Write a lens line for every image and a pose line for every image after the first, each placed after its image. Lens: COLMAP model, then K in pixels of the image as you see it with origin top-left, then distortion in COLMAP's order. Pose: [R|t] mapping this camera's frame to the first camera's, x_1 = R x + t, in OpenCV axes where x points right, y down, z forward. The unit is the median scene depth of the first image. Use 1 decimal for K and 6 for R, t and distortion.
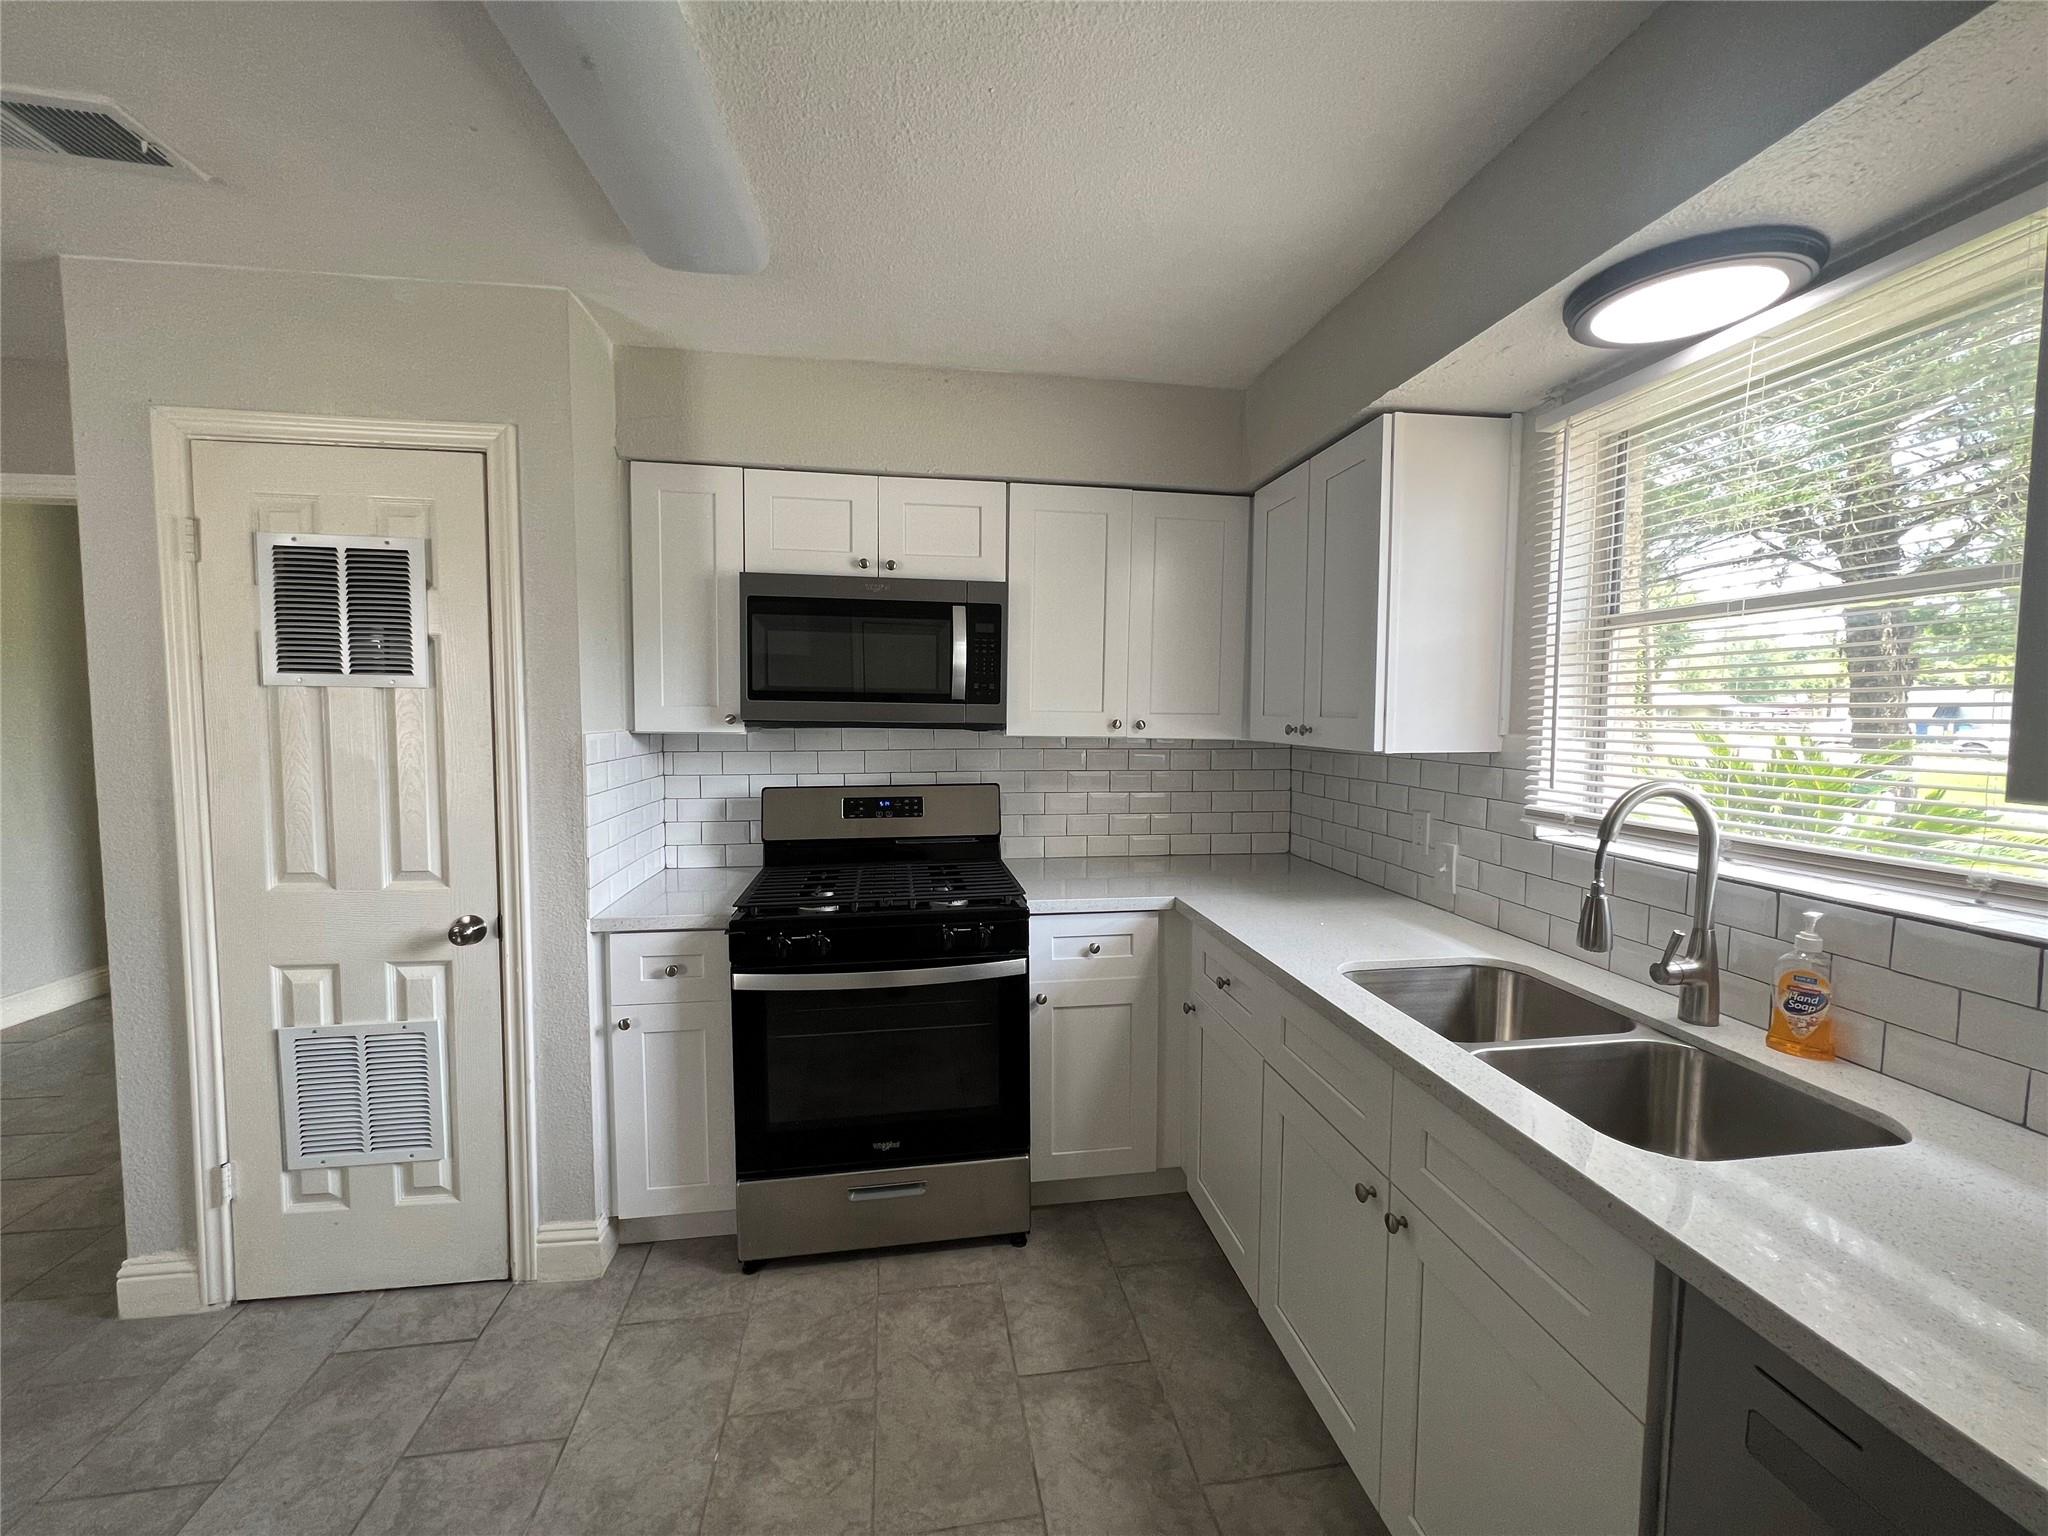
lens RADIAL K [[821.3, 0, 1021.1], [0, 821.3, 764.6], [0, 0, 1]] dist [0.002280, -0.000525]
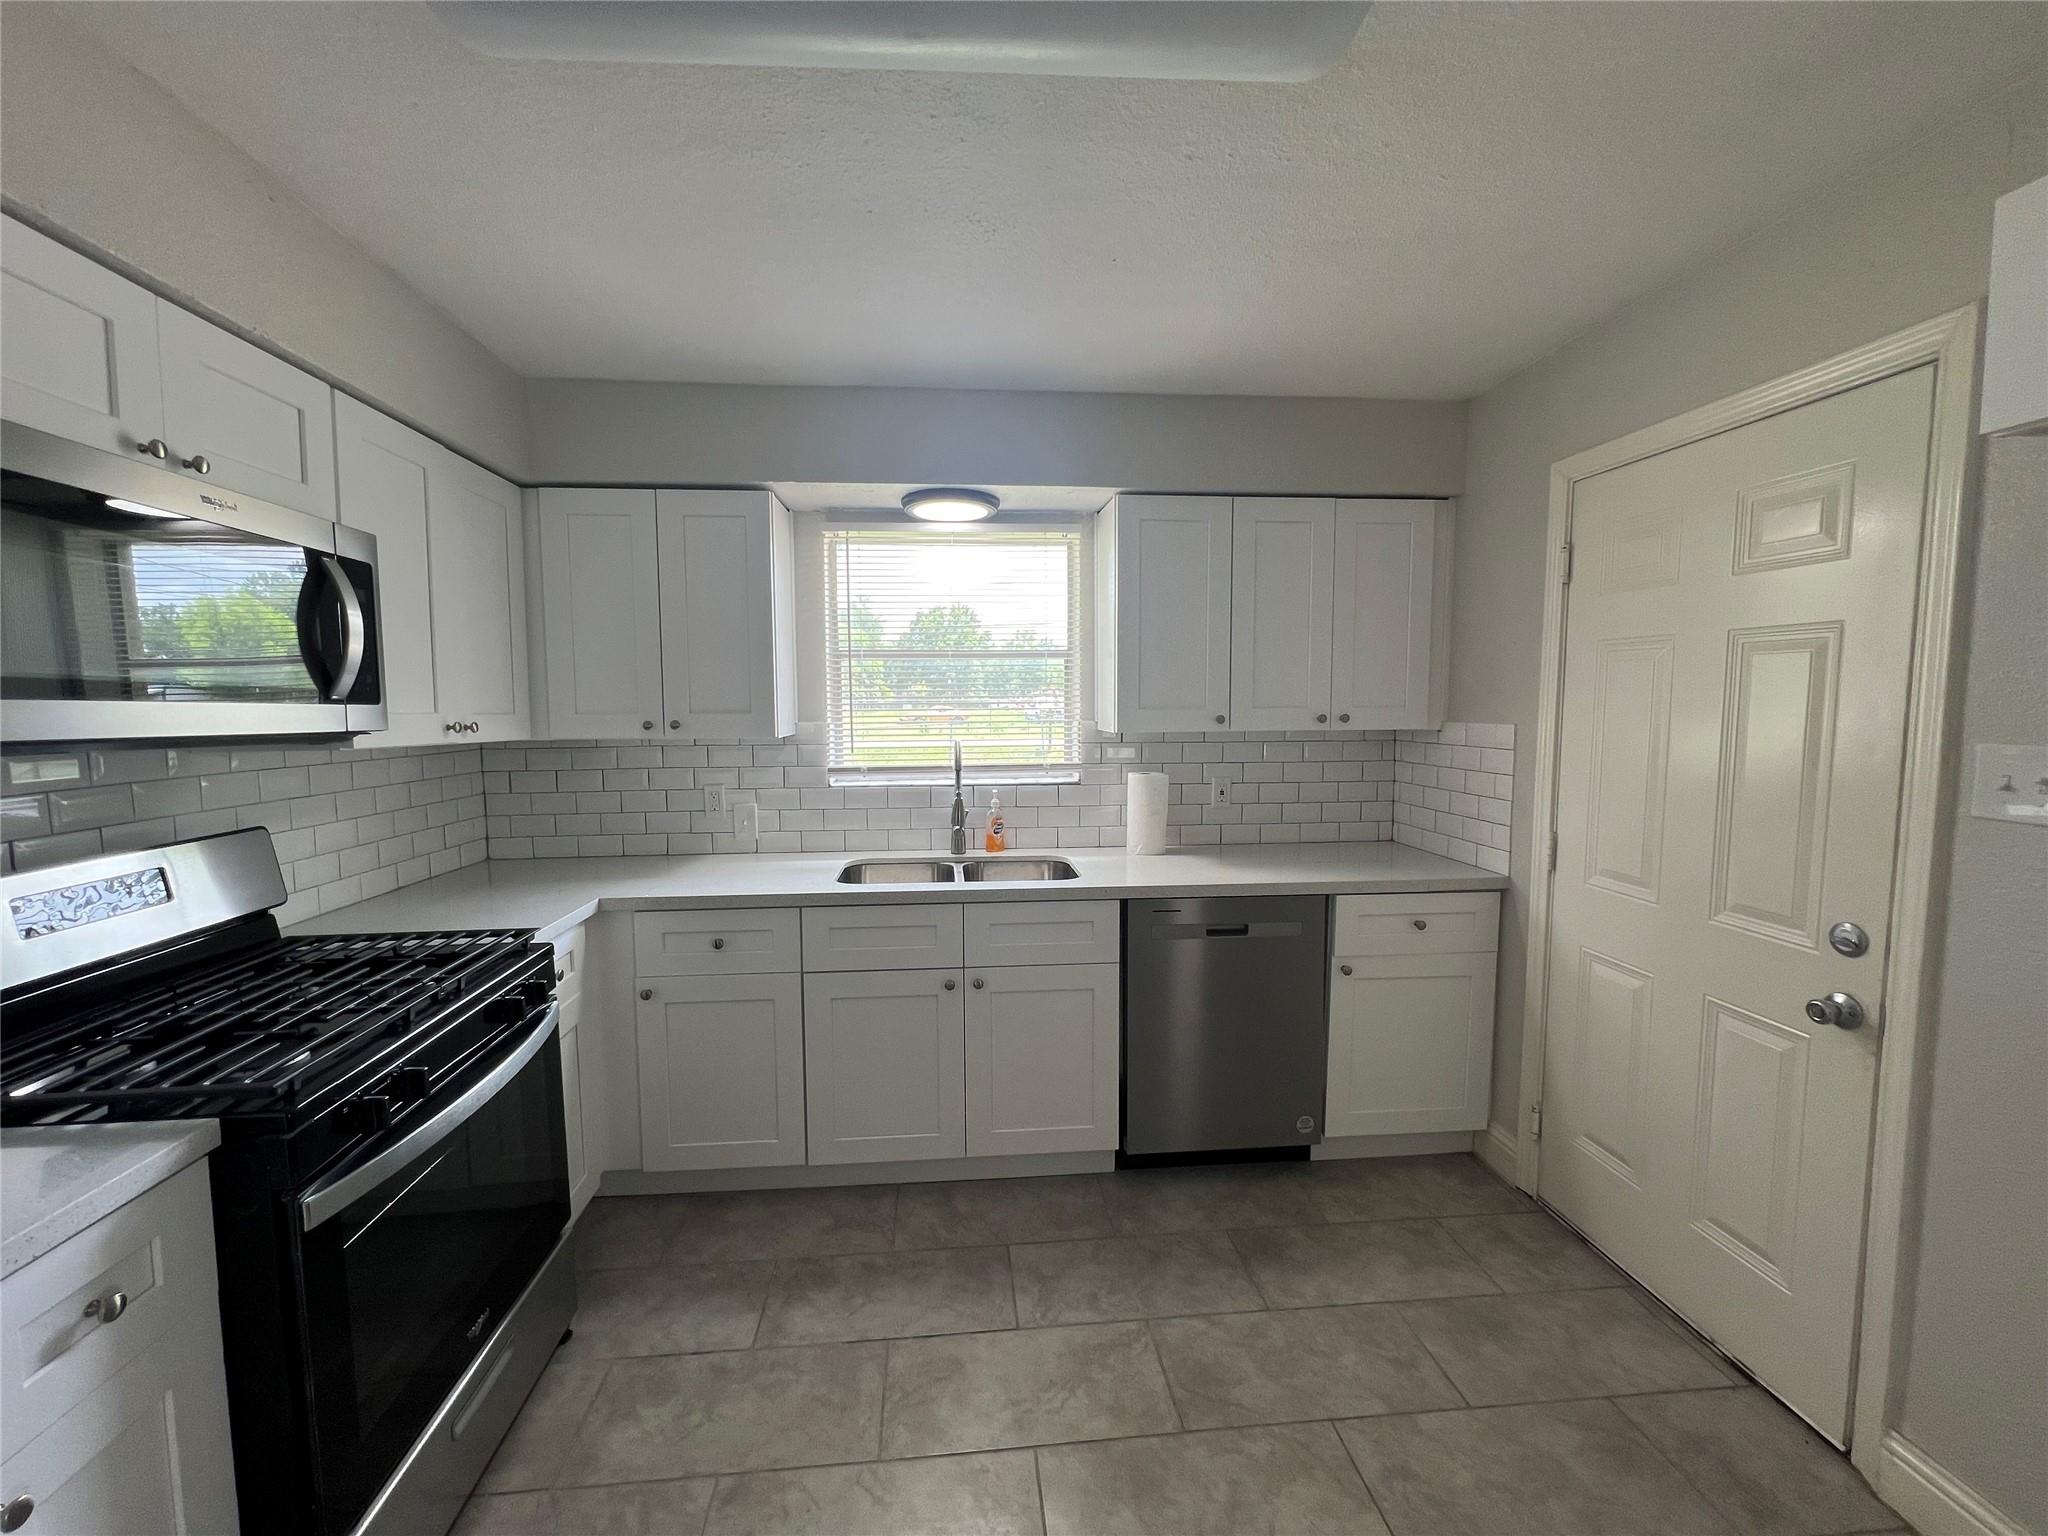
lens RADIAL K [[821.3, 0, 1025.1], [0, 821.3, 757.8], [0, 0, 1]] dist [0.002280, -0.000525]
pose [[0.048679, -0.071135, 0.996278, -0.947452], [0.072005, 0.995115, 0.067534, -0.046185], [-0.996216, 0.068450, 0.053563, 0.532589]]
